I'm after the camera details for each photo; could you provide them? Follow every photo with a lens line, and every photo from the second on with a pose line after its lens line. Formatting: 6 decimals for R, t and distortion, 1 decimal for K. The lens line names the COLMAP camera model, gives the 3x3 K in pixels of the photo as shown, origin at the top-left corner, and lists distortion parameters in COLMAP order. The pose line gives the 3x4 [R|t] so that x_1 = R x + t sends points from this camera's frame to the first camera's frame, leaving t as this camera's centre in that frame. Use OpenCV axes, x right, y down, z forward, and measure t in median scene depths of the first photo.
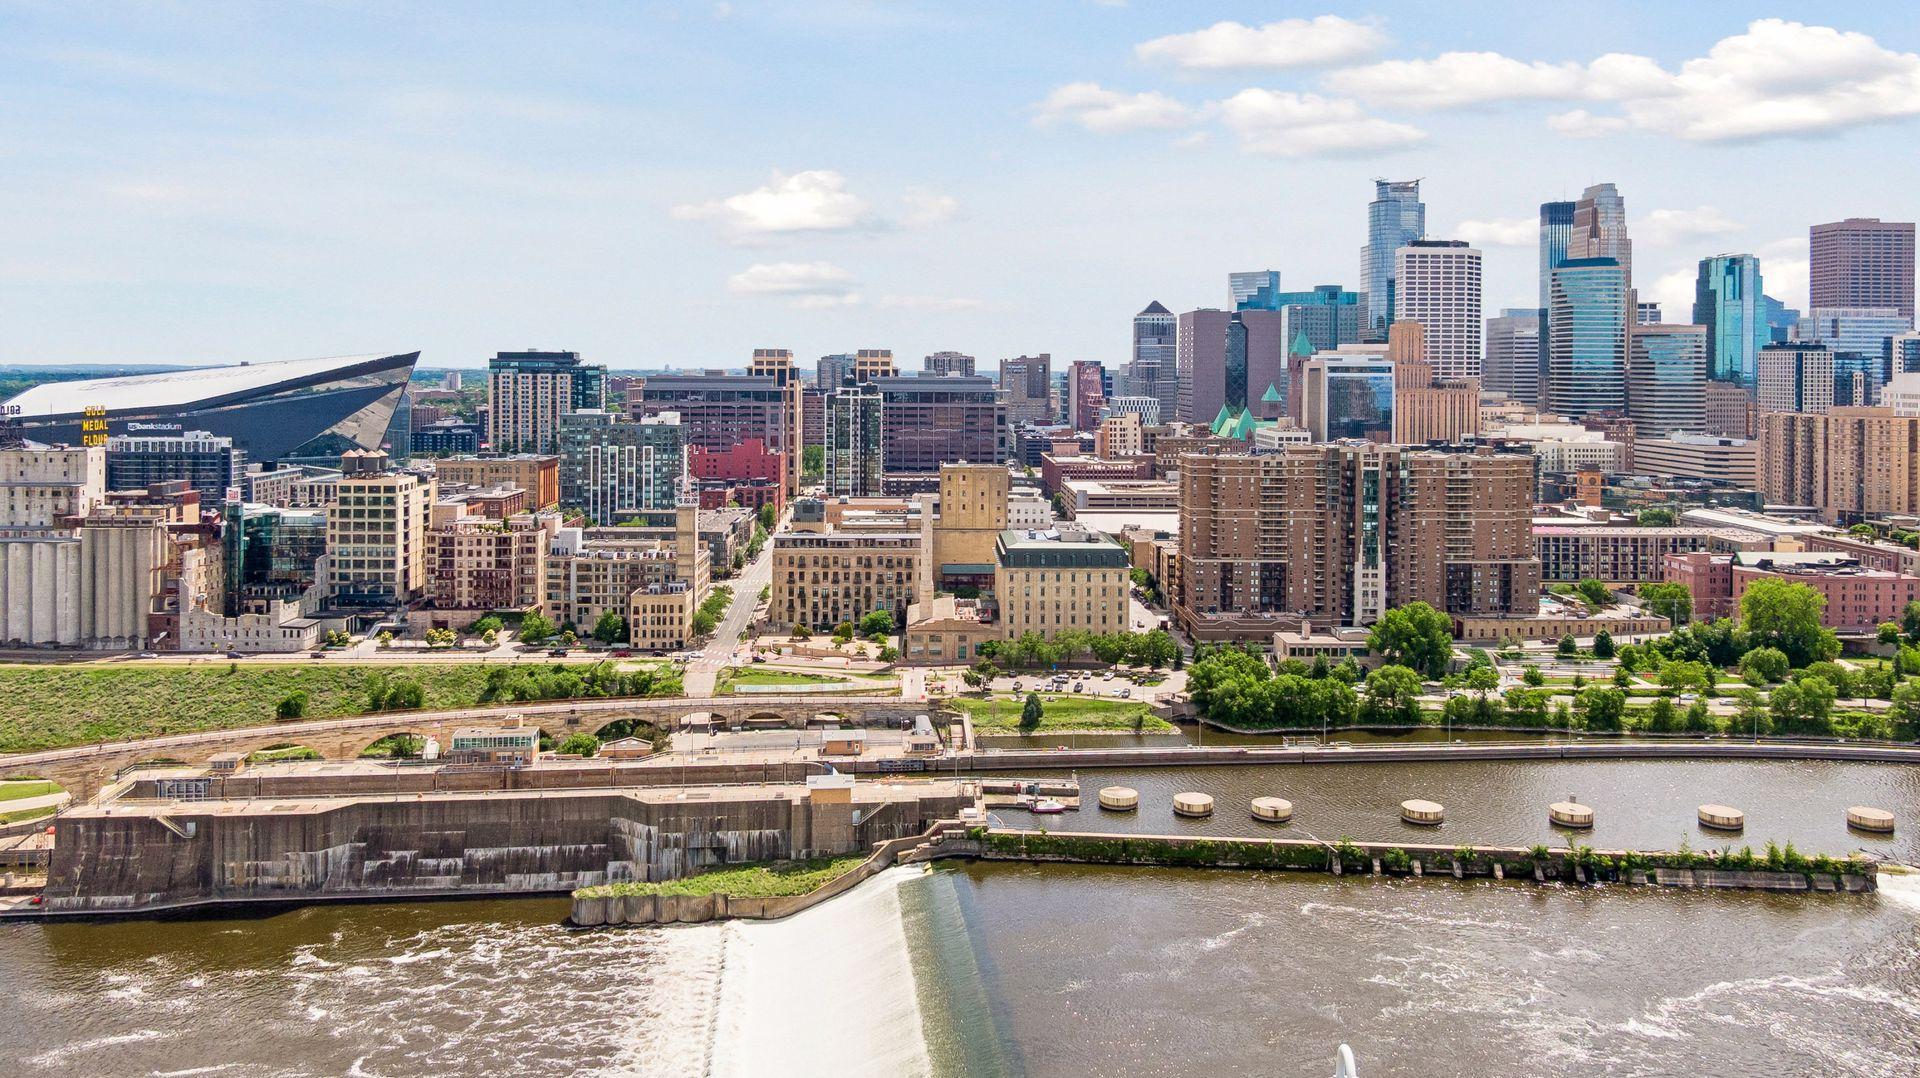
lens RADIAL K [[1377.7, 0, 962.4], [0, 1377.7, 384.5], [0, 0, 1]] dist [0.016523, 0.000496]
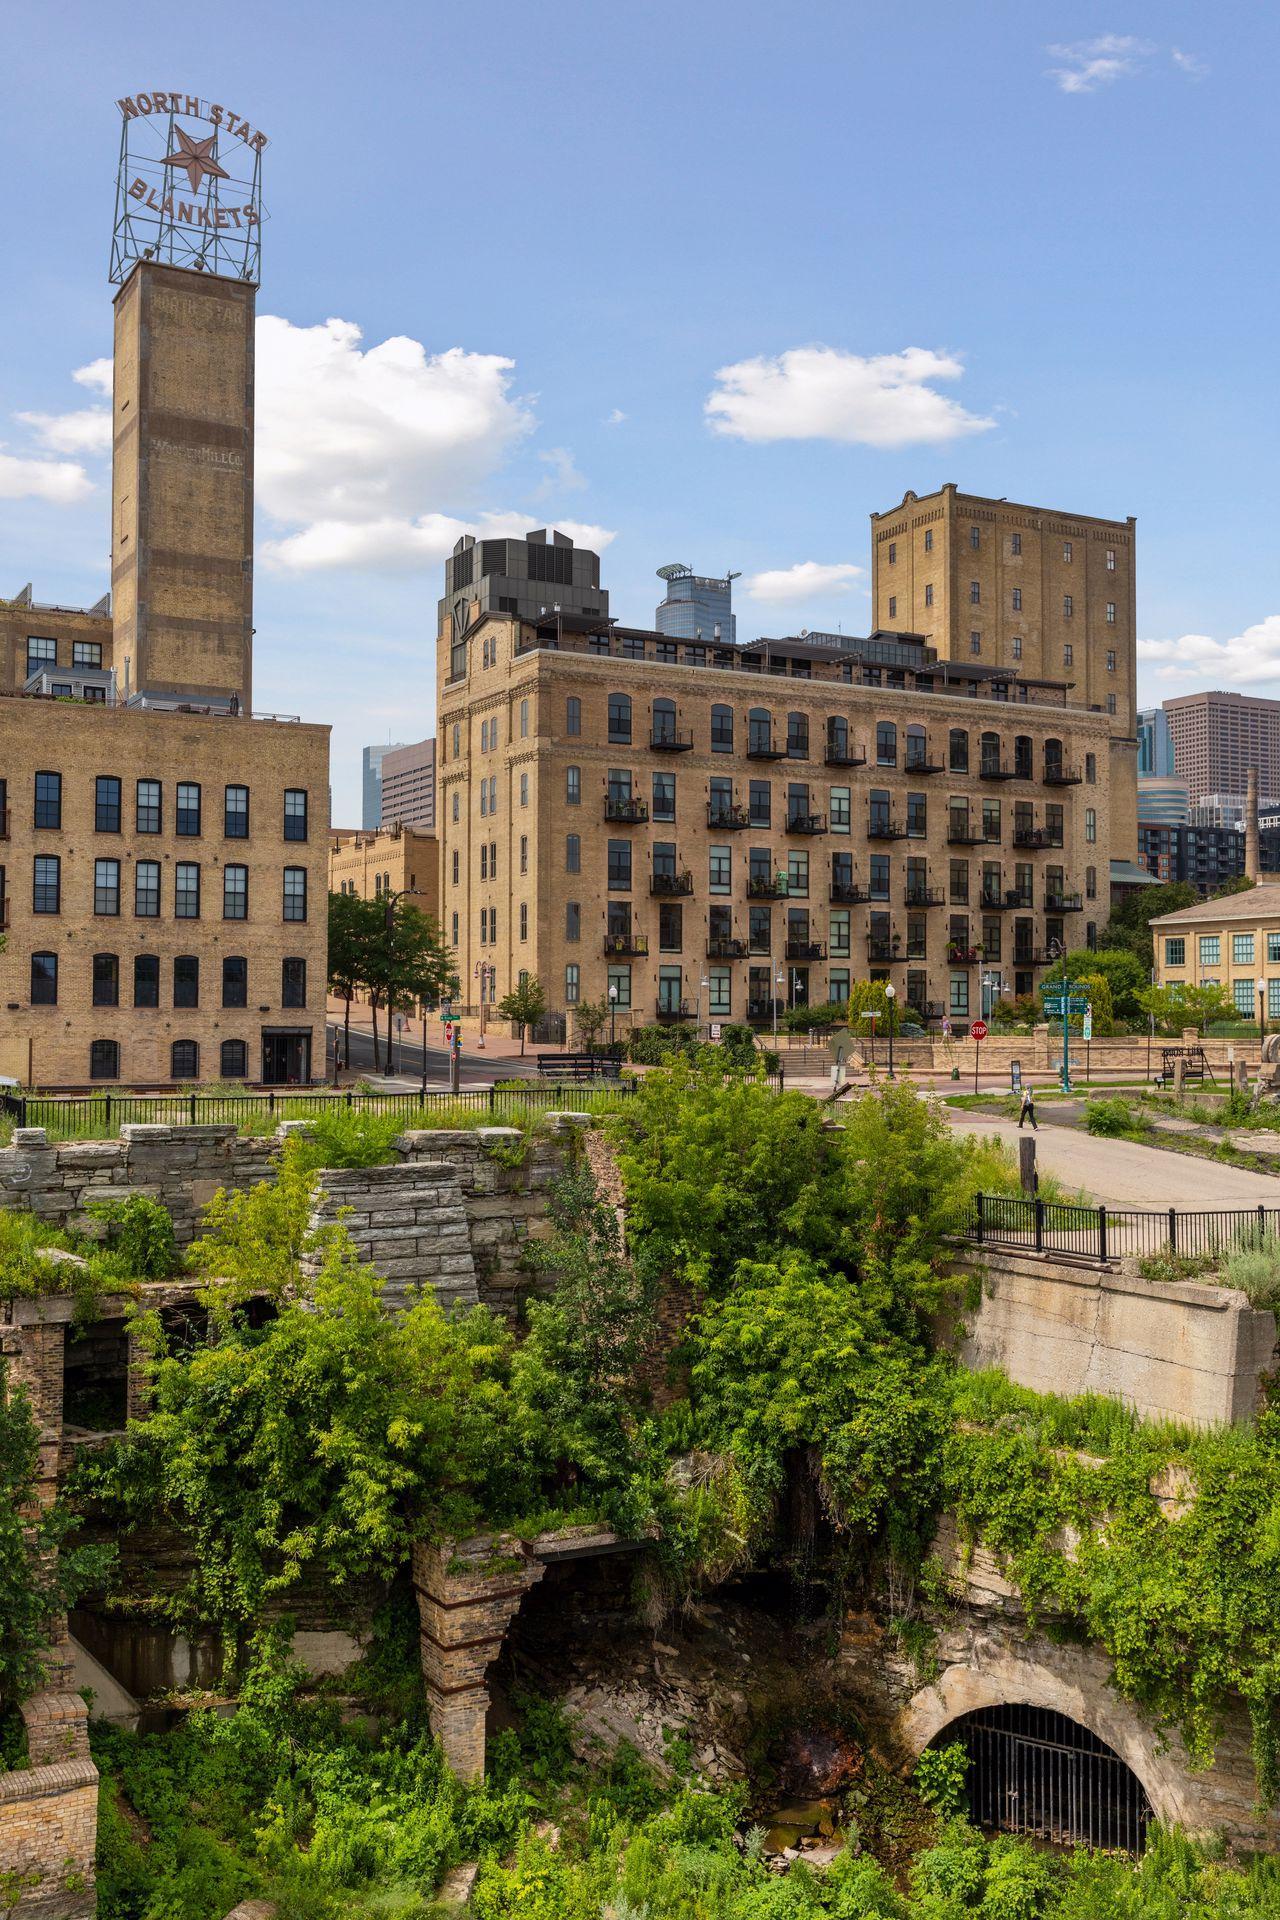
lens RADIAL K [[1768.2, 0, 638.3], [0, 1768.2, 997.2], [0, 0, 1]] dist [-0.003836, 0.001384]
pose [[0.891186, 0.000438, 0.453637, -0.241888], [0.009540, 0.999760, -0.019708, 0.174930], [-0.453537, 0.021891, 0.890968, 0.762957]]
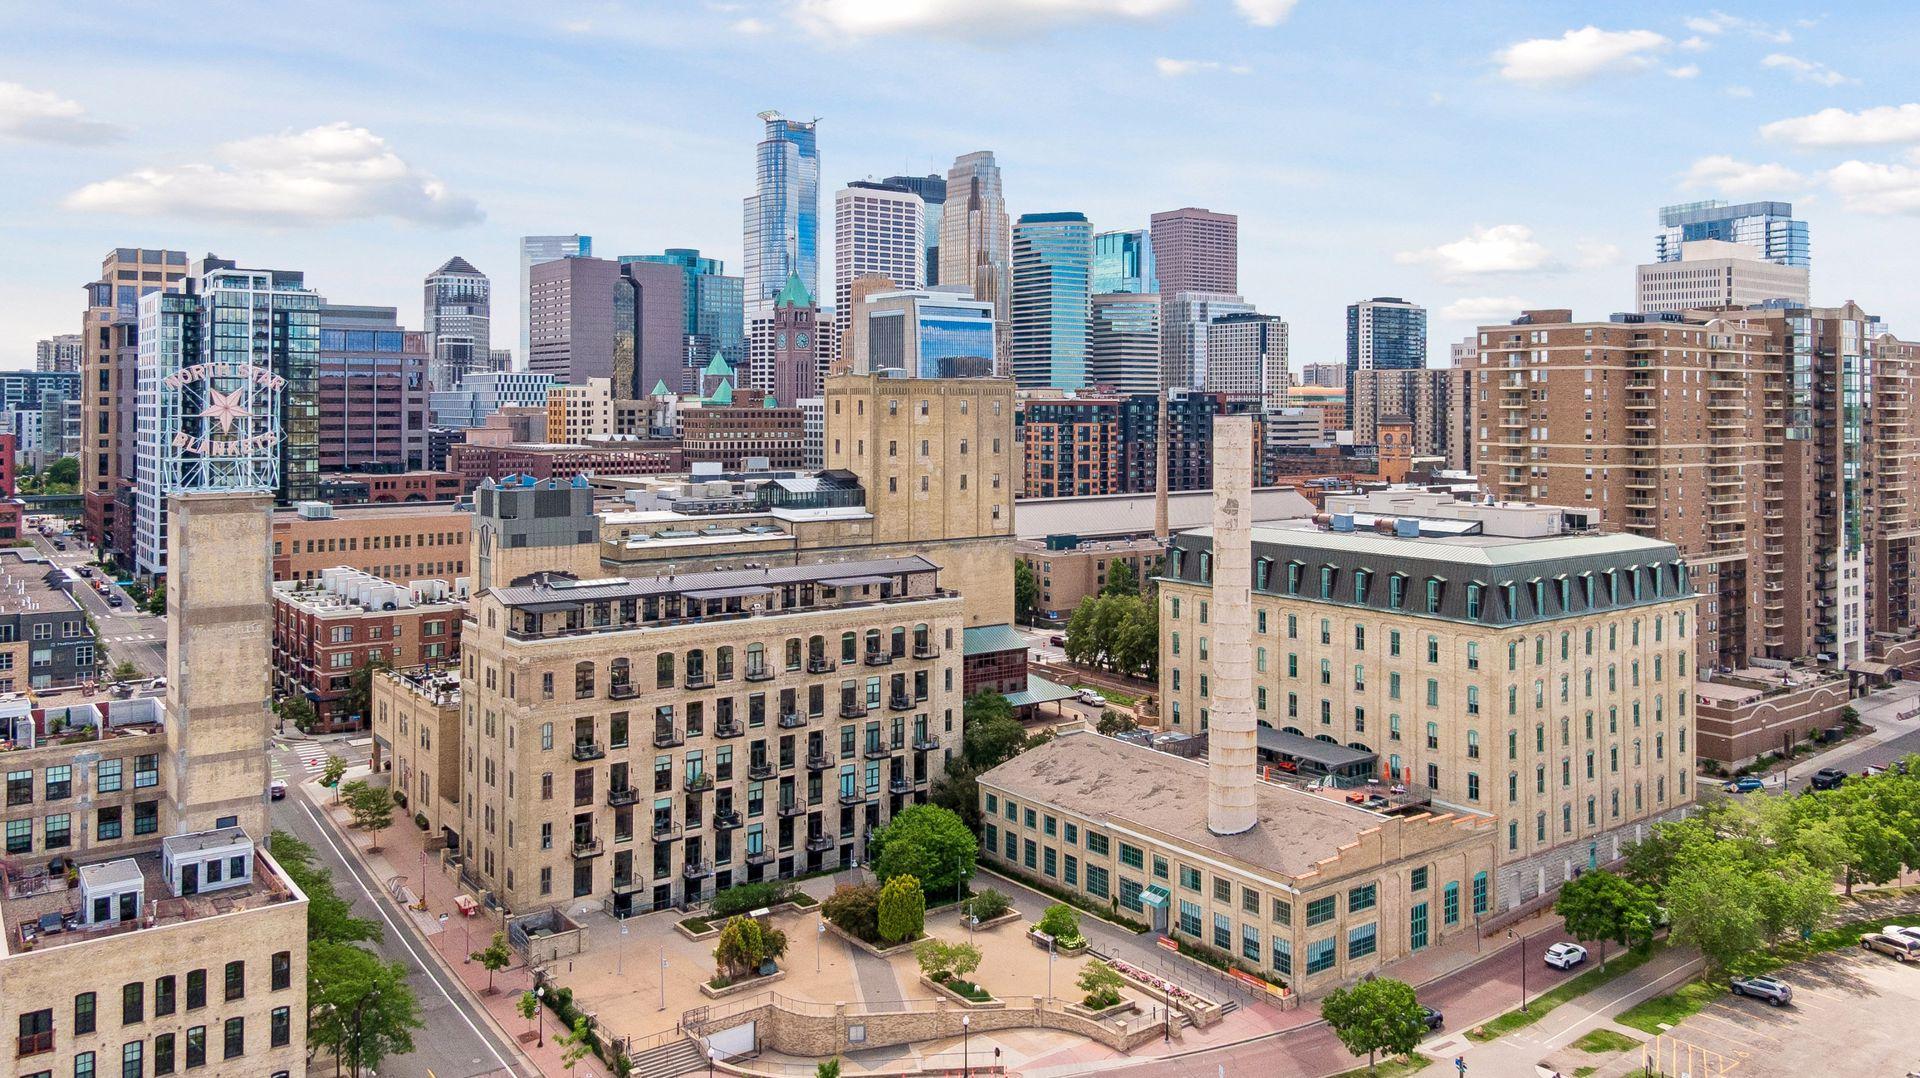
lens RADIAL K [[1409.0, 0, 966.6], [0, 1409.0, 389.4], [0, 0, 1]] dist [0.035499, -0.051264]
pose [[0.817151, 0.002112, 0.576420, -0.228652], [0.008079, 0.999853, -0.015115, 0.072851], [-0.576368, 0.017008, 0.817014, 0.713112]]
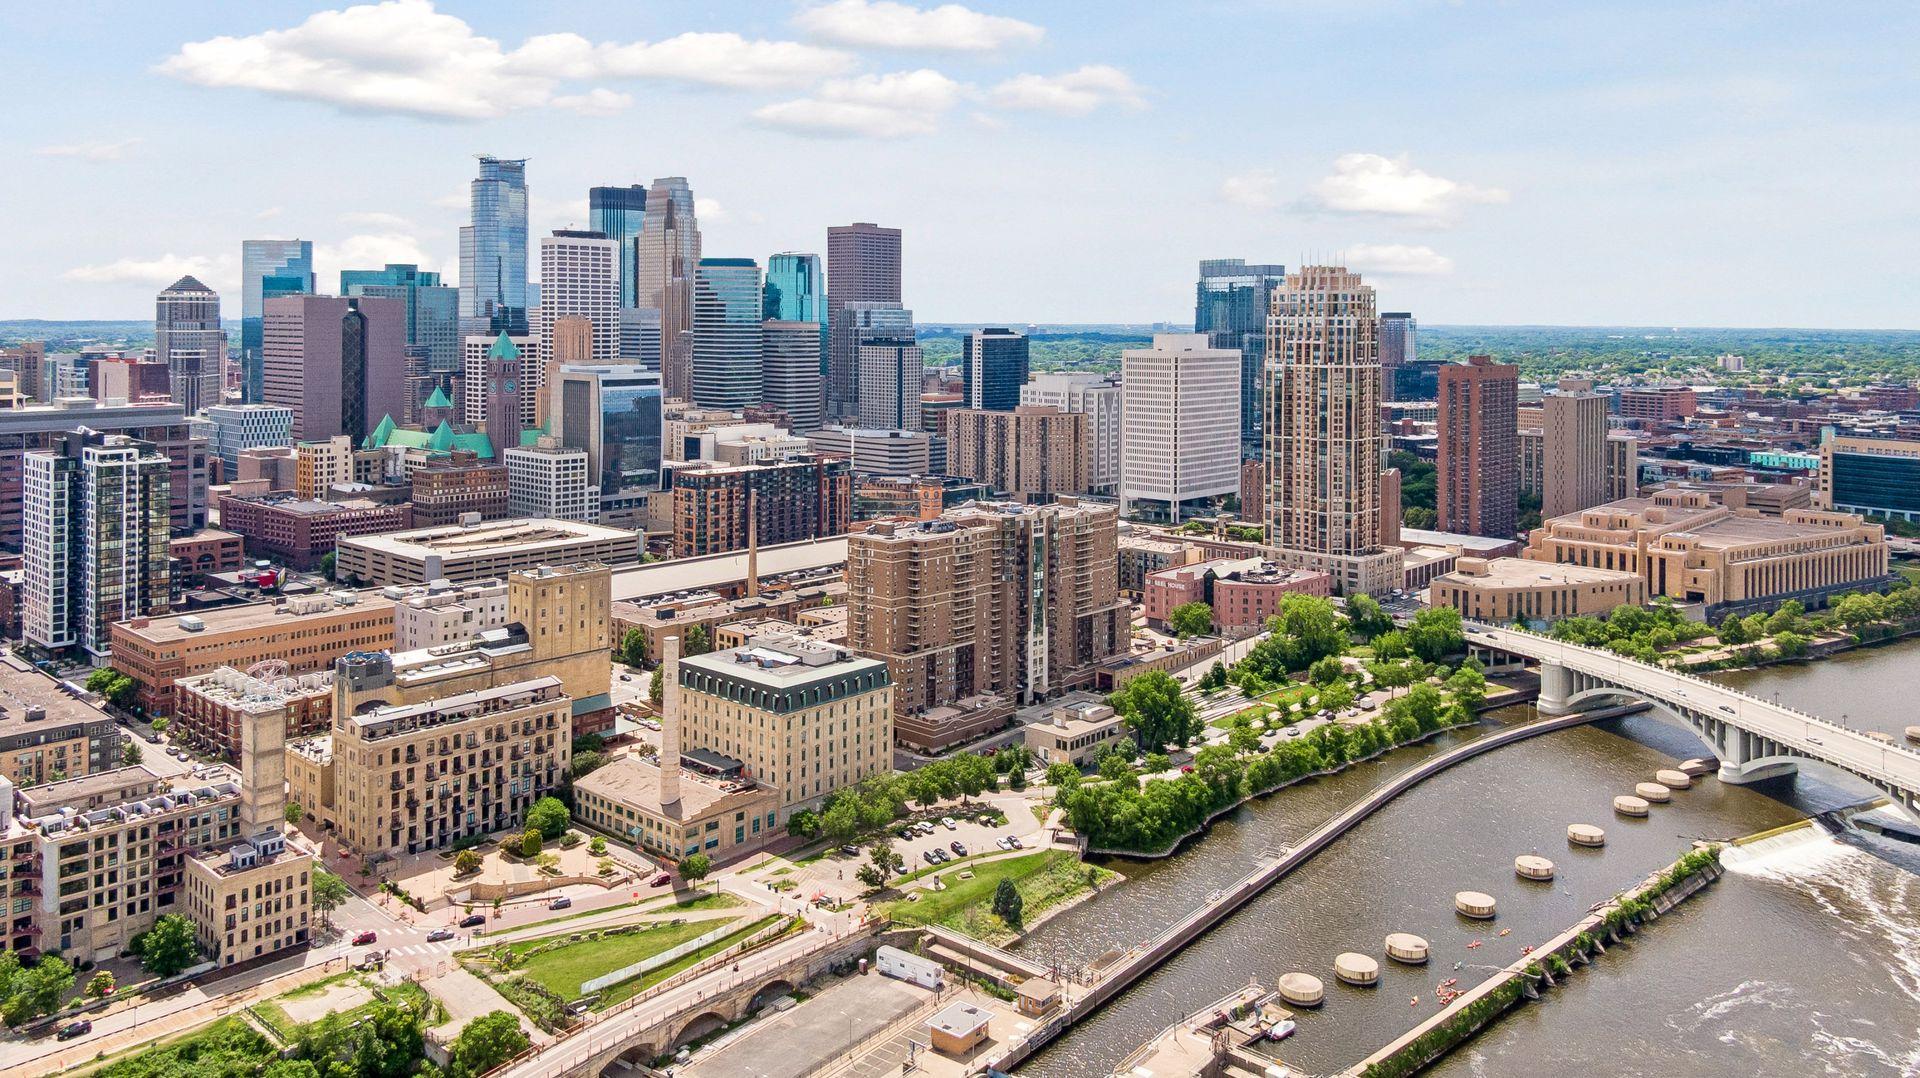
lens RADIAL K [[1387.5, 0, 984.2], [0, 1387.5, 316.5], [0, 0, 1]] dist [-0.000623, -0.023859]
pose [[0.681707, 0.003092, 0.731619, -0.425688], [0.005783, 0.999937, -0.009614, -0.079813], [-0.731603, 0.010785, 0.681646, 0.321214]]
